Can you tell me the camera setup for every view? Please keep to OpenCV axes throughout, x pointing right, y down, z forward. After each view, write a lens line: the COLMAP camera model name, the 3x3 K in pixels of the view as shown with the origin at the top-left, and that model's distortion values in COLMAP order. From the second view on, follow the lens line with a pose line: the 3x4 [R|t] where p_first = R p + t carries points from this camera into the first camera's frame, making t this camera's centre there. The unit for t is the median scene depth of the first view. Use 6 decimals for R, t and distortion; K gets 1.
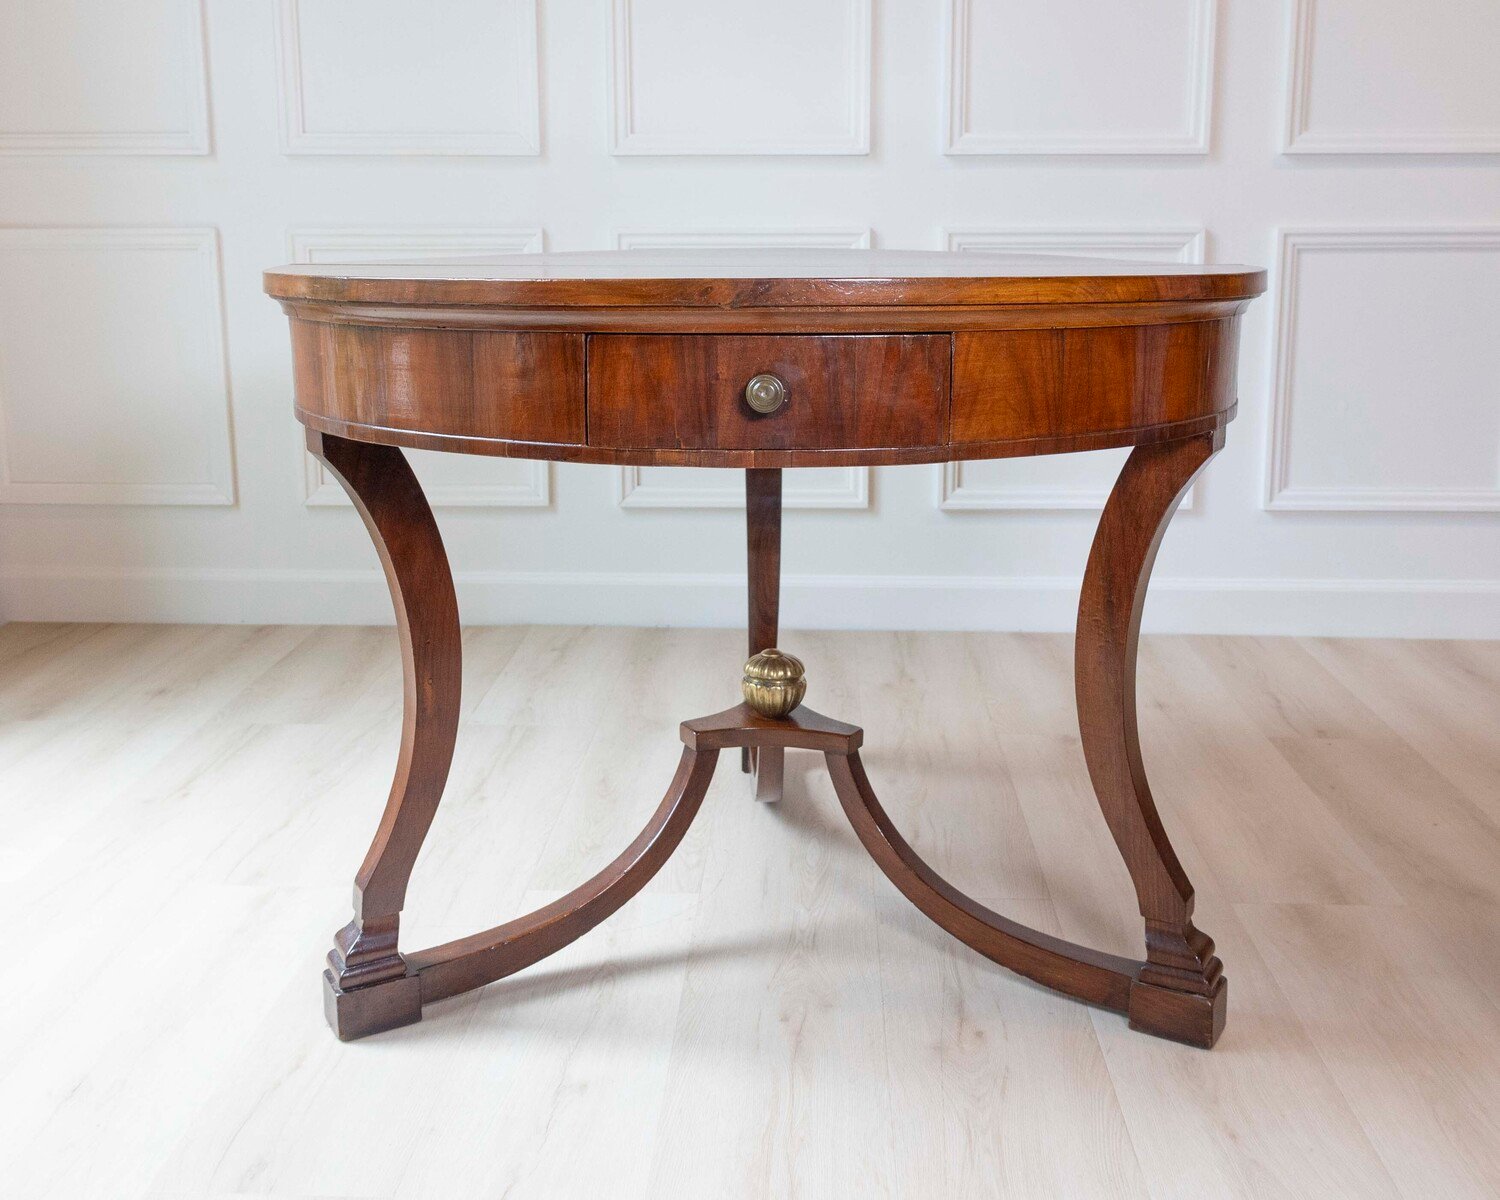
lens RADIAL K [[1515.7, 0, 746.6], [0, 1515.7, 473.3], [0, 0, 1]] dist [-0.007348, 0.008219]
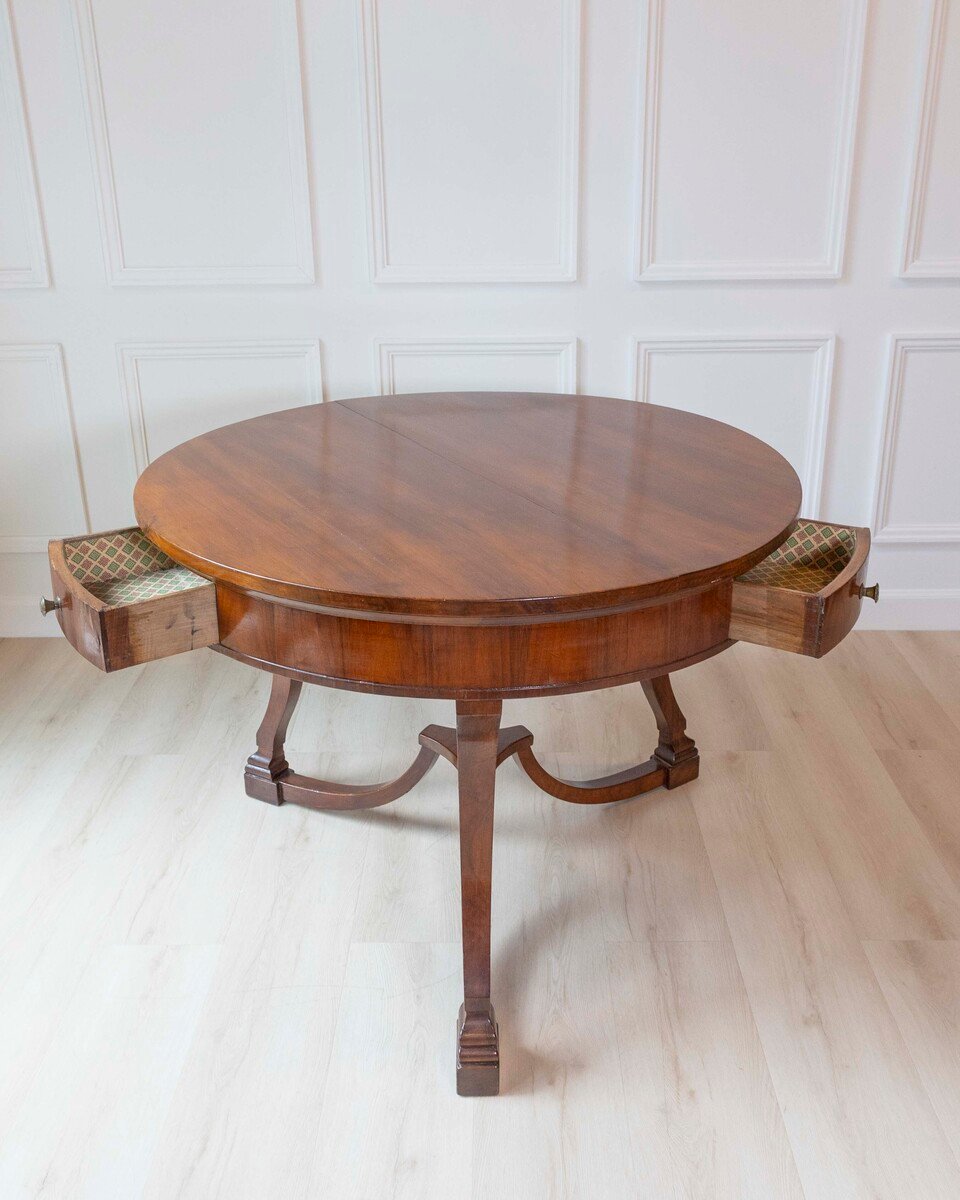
lens RADIAL K [[1113.0, 0, 482.3], [0, 1113.0, 524.1], [0, 0, 1]] dist [-0.008375, 0.008902]
pose [[0.999205, -0.023036, 0.032537, -0.038110], [0.016773, 0.983323, 0.181091, -0.210163], [-0.036166, -0.180401, 0.982928, 0.058979]]
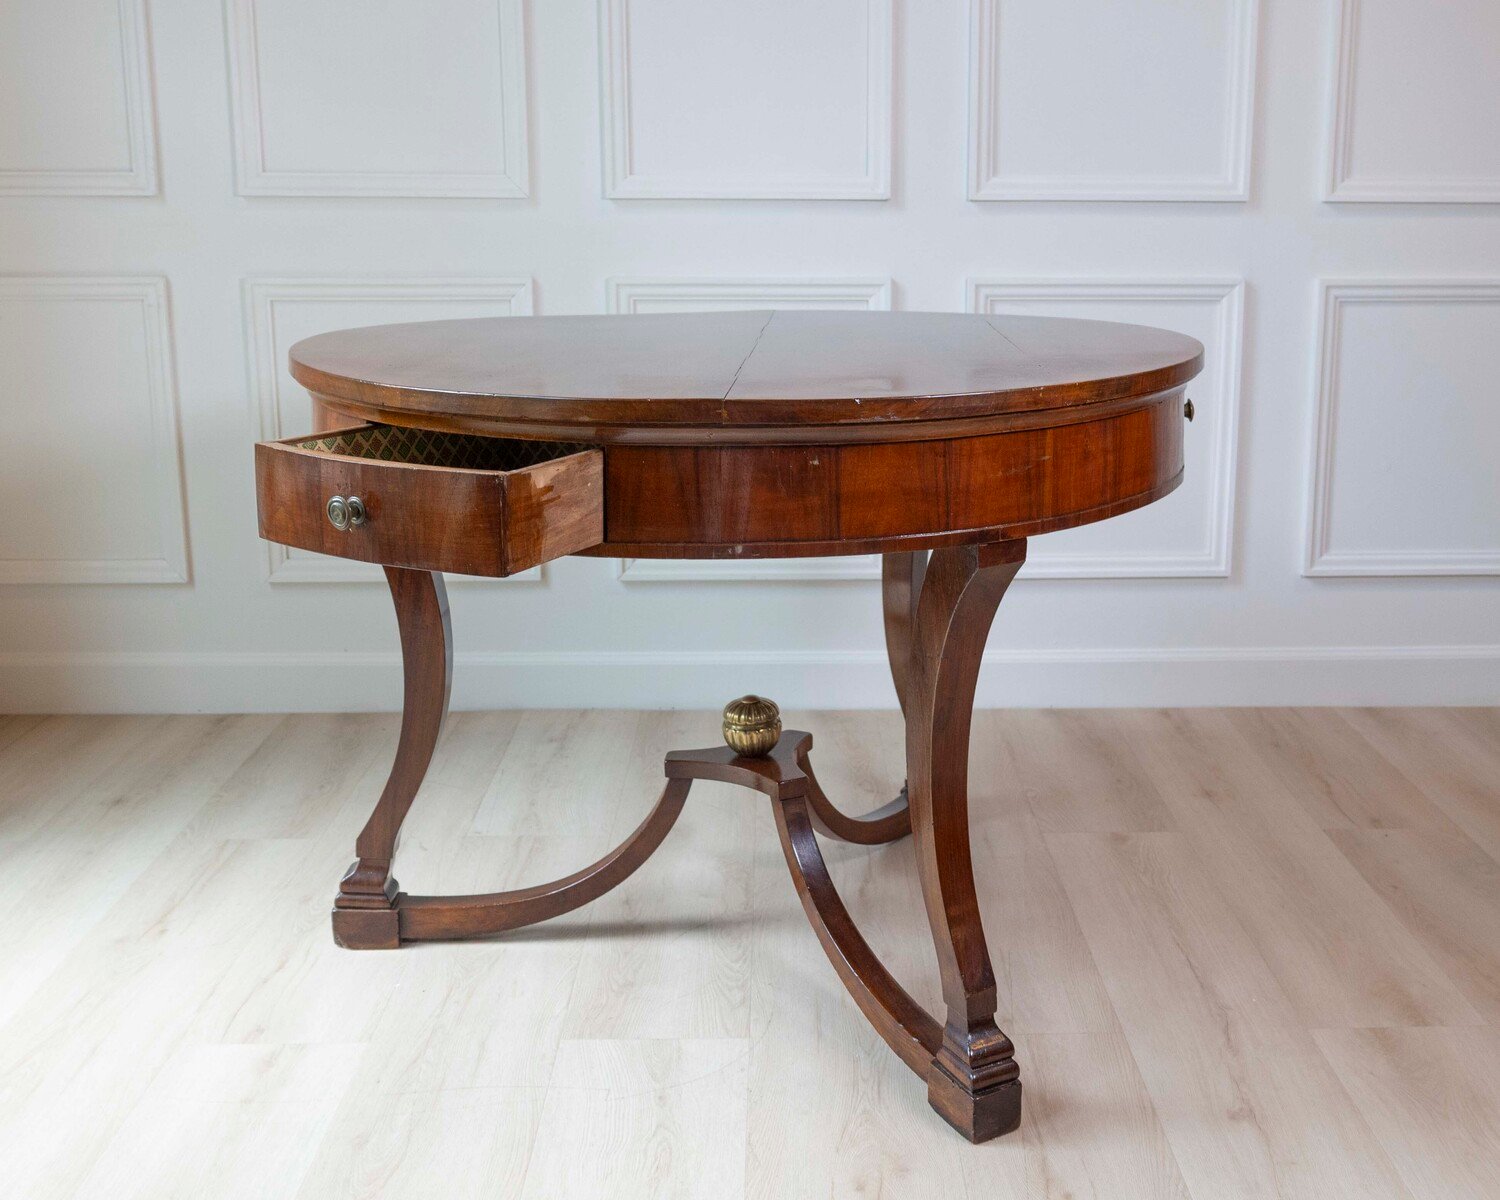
lens RADIAL K [[1636.0, 0, 827.0], [0, 1636.0, 504.8], [0, 0, 1]] dist [-0.028305, 0.010846]
pose [[0.996765, -0.009575, 0.079793, -0.045301], [0.008046, 0.999778, 0.019456, -0.050906], [-0.079961, -0.018751, 0.996622, 0.006781]]
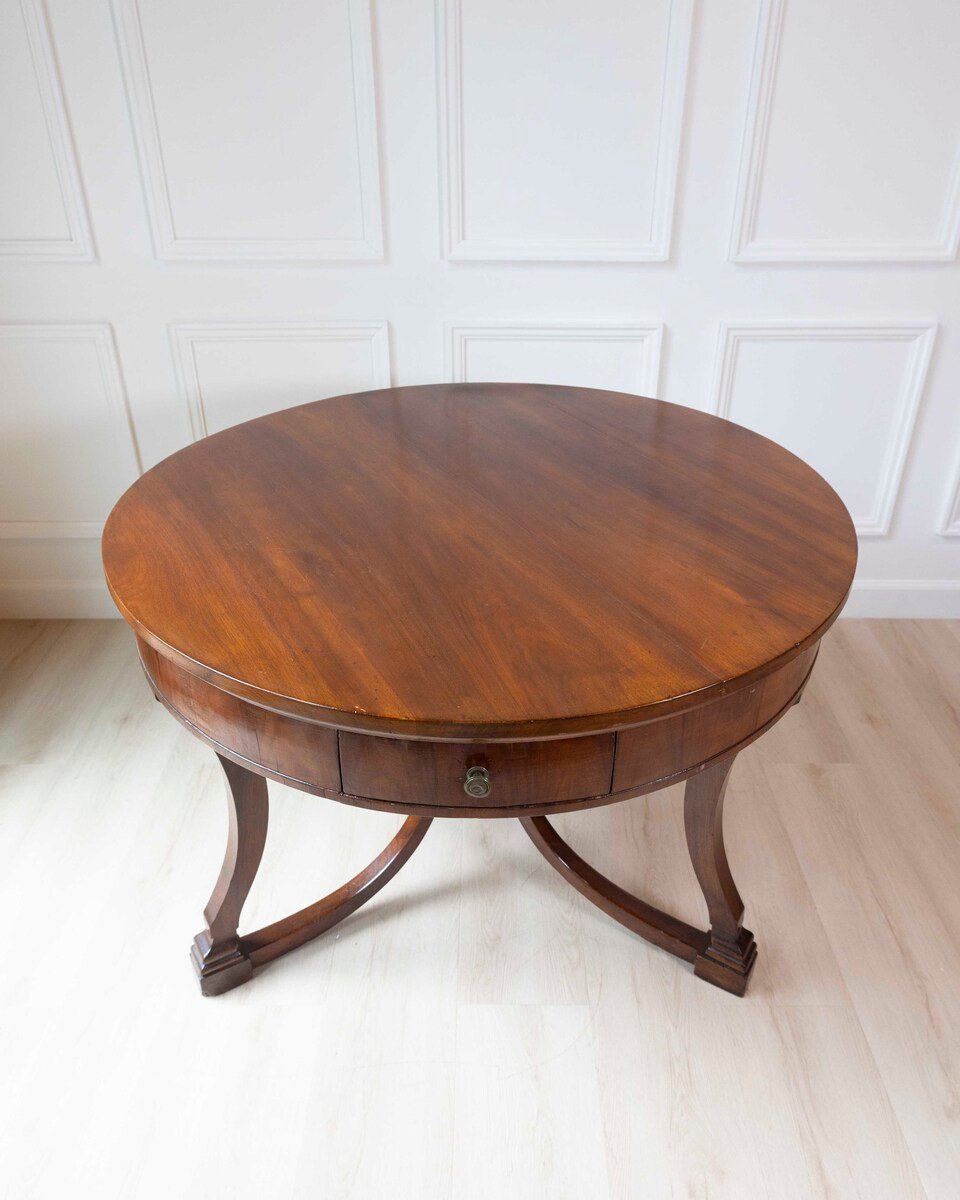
lens RADIAL K [[932.1, 0, 480.0], [0, 932.1, 600.0], [0, 0, 1]] dist [0.004020, 0.000430]
pose [[0.999034, -0.021395, 0.038386, -0.113165], [0.006365, 0.934721, 0.355325, -0.259040], [-0.043482, -0.354738, 0.933954, 0.279570]]
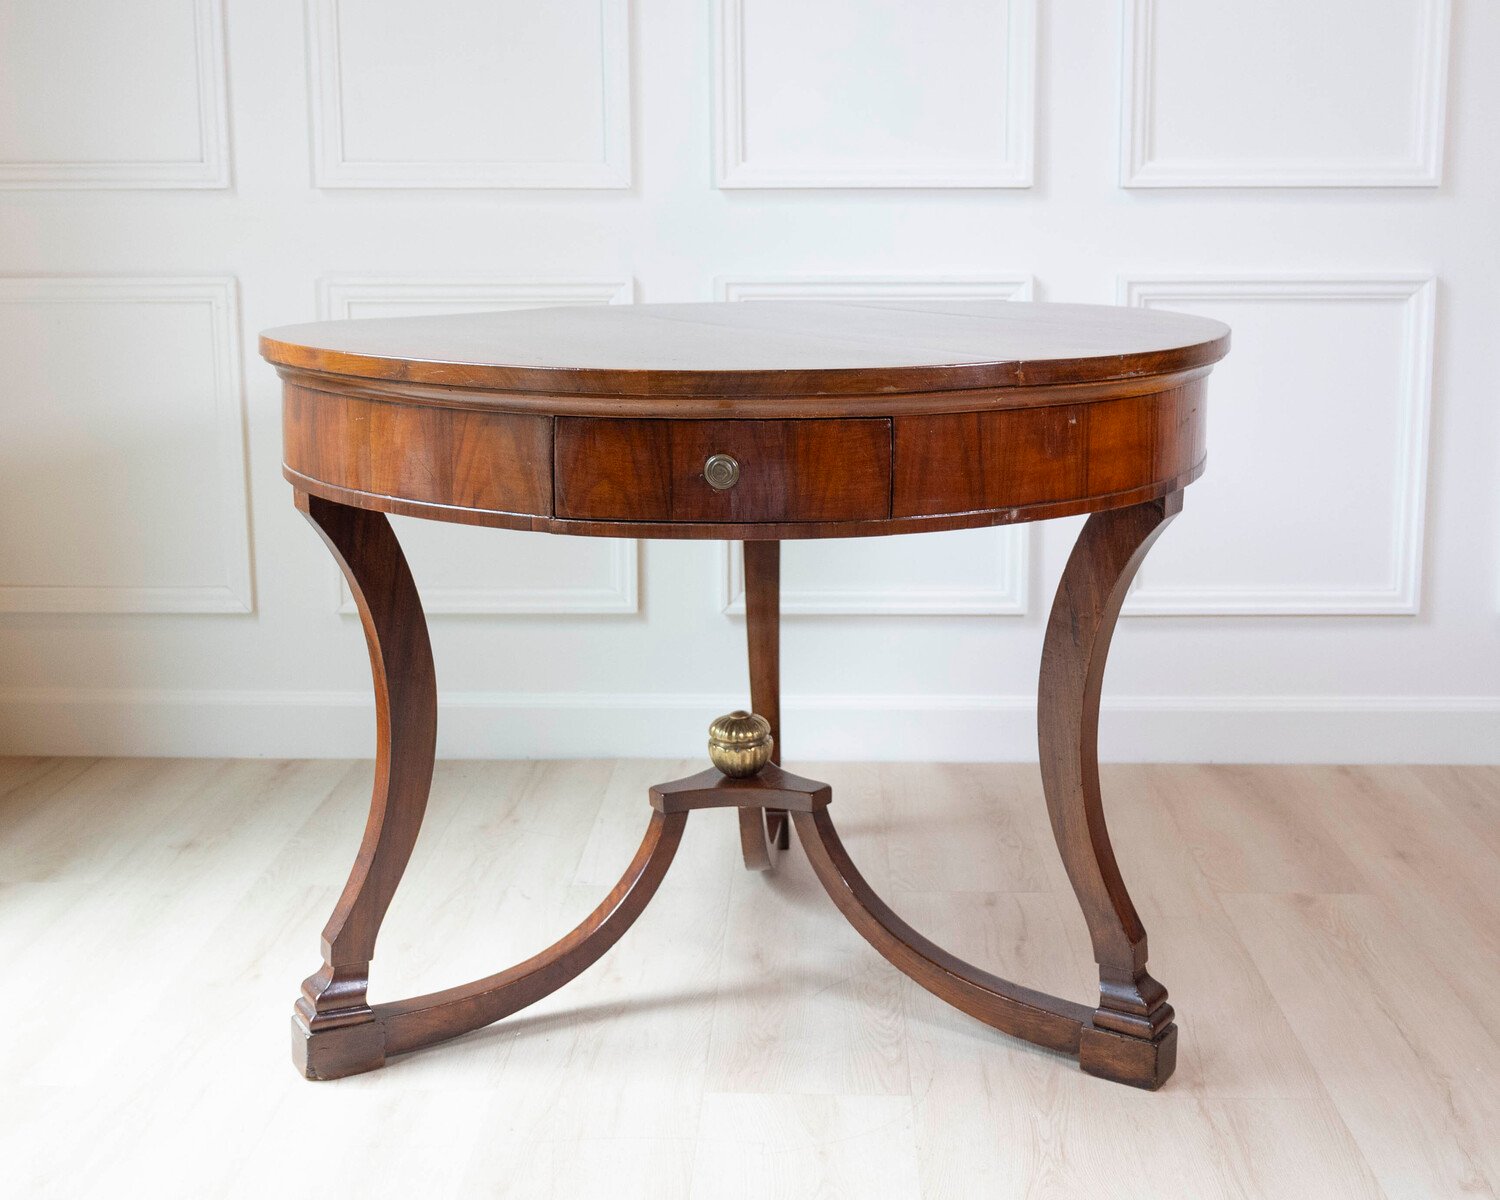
lens RADIAL K [[1896.7, 0, 756.2], [0, 1896.7, 526.2], [0, 0, 1]] dist [-0.026271, 0.015141]
pose [[0.999912, -0.004119, 0.012630, -0.097104], [0.004191, 0.999975, -0.005621, -0.023699], [-0.012607, 0.005674, 0.999904, -0.034177]]
